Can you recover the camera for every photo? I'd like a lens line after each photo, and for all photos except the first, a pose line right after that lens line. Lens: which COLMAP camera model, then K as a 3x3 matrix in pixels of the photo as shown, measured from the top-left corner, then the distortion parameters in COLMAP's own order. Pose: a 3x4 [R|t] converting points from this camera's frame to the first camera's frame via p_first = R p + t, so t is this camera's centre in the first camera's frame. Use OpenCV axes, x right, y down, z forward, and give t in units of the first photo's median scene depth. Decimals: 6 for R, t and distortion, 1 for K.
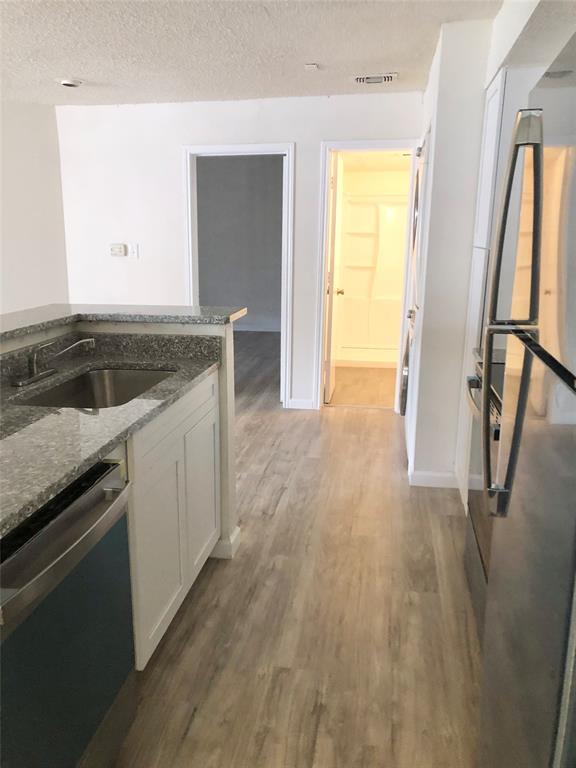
lens RADIAL K [[629.3, 0, 283.8], [0, 629.3, 380.4], [0, 0, 1]] dist [0.052488, -0.061664]
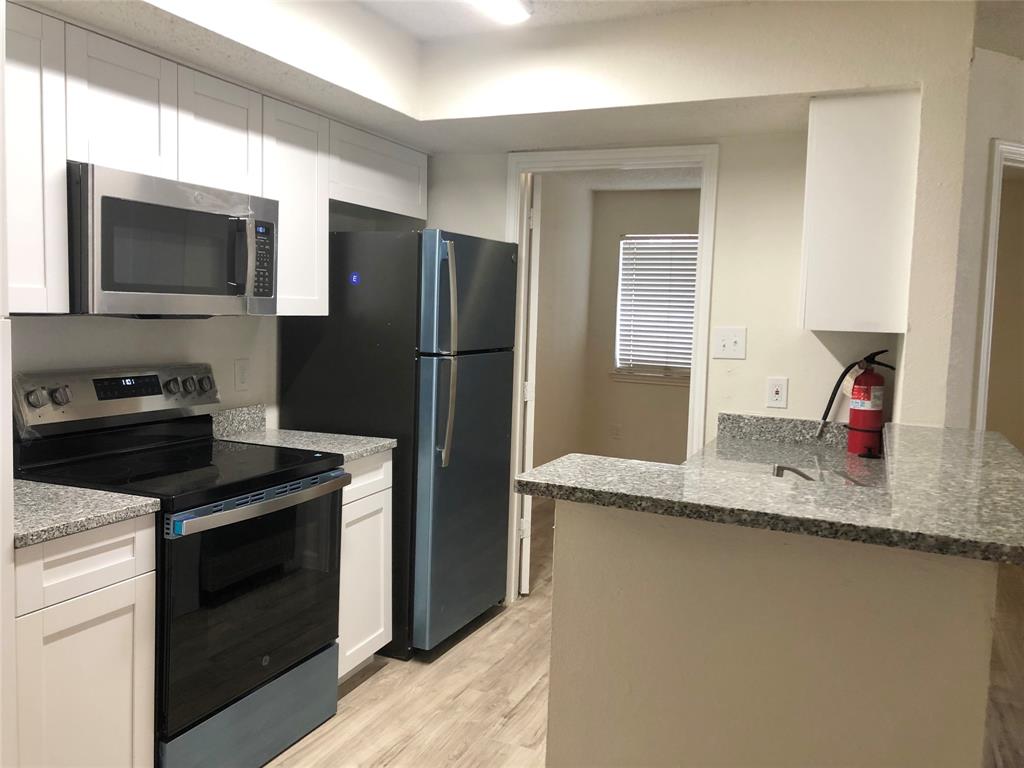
lens RADIAL K [[839.0, 0, 505.3], [0, 839.0, 371.3], [0, 0, 1]] dist [0.052488, -0.061664]
pose [[-0.967273, -0.065308, 0.245189, -0.249294], [0.011815, 0.953669, 0.300626, -0.486355], [-0.253462, 0.293684, -0.921687, 2.042171]]
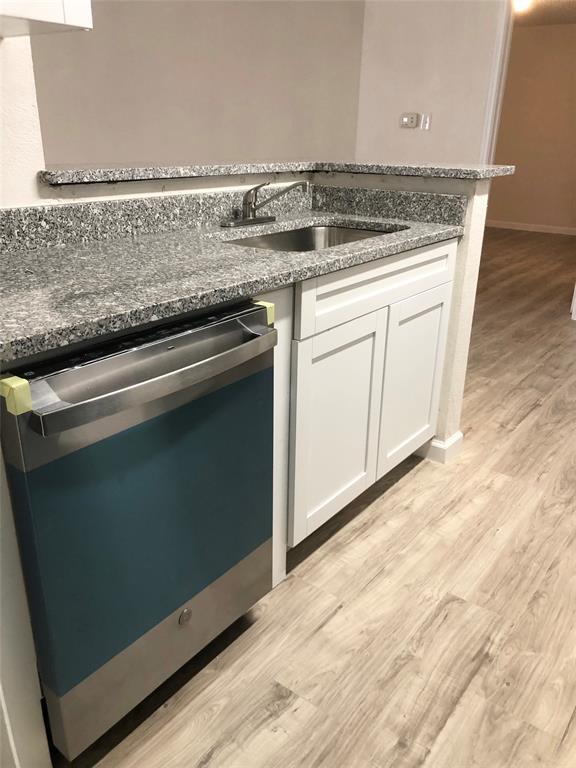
lens RADIAL K [[629.3, 0, 301.7], [0, 629.3, 379.4], [0, 0, 1]] dist [0.052488, -0.061664]
pose [[0.891245, 0.180812, -0.415920, 0.112141], [-0.120702, 0.978580, 0.166771, 0.062058], [0.437165, -0.098431, 0.893979, 0.200723]]
